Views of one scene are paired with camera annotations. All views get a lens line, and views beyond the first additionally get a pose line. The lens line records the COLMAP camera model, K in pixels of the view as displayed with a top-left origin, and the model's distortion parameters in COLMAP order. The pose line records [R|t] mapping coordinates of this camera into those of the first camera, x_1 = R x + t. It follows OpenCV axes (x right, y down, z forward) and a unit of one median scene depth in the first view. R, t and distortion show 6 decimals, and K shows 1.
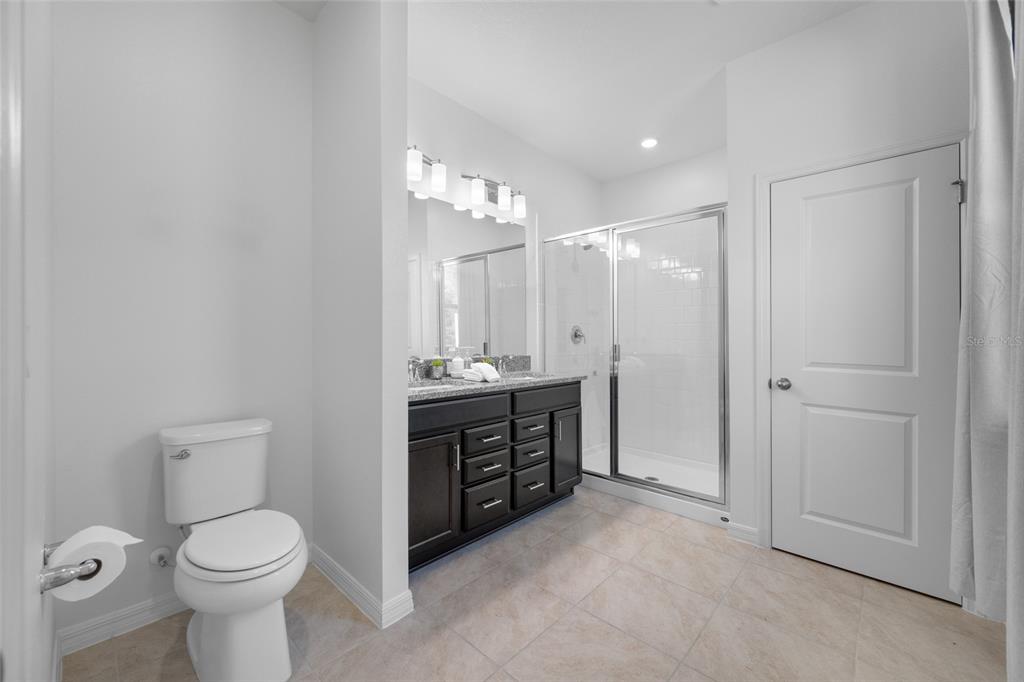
lens RADIAL K [[406.8, 0, 510.5], [0, 406.8, 344.4], [0, 0, 1]] dist [0.000402, 0.000014]
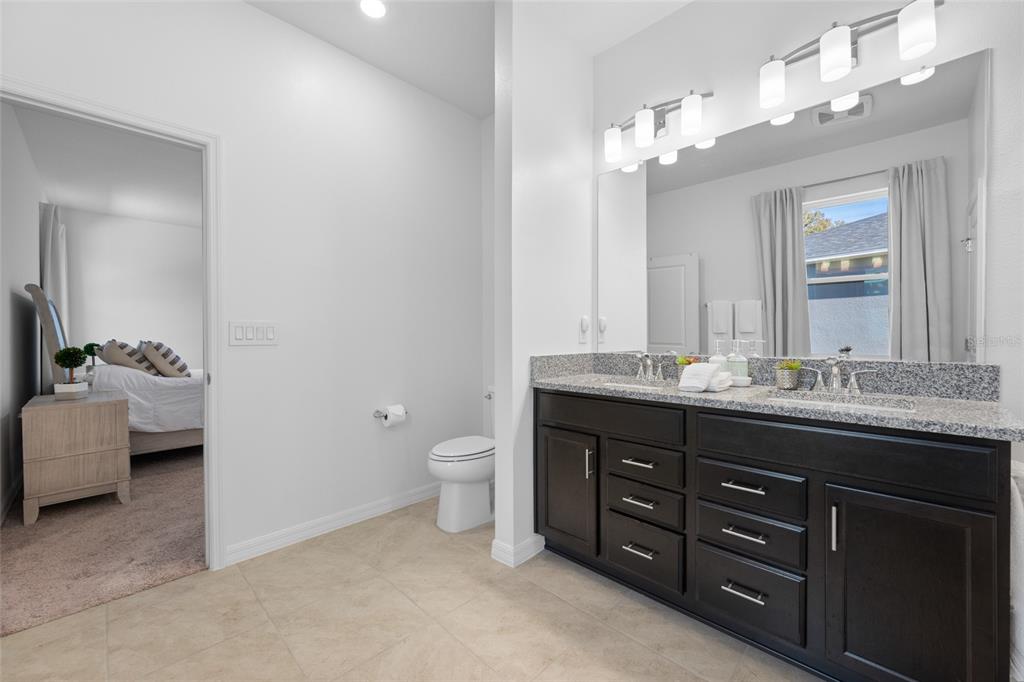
lens RADIAL K [[406.8, 0, 510.5], [0, 406.8, 344.4], [0, 0, 1]] dist [0.000402, 0.000014]
pose [[-0.029312, 0.016877, -0.999428, 0.656439], [-0.005734, 0.999838, 0.017053, 0.004831], [0.999554, 0.006230, -0.029210, 0.749687]]
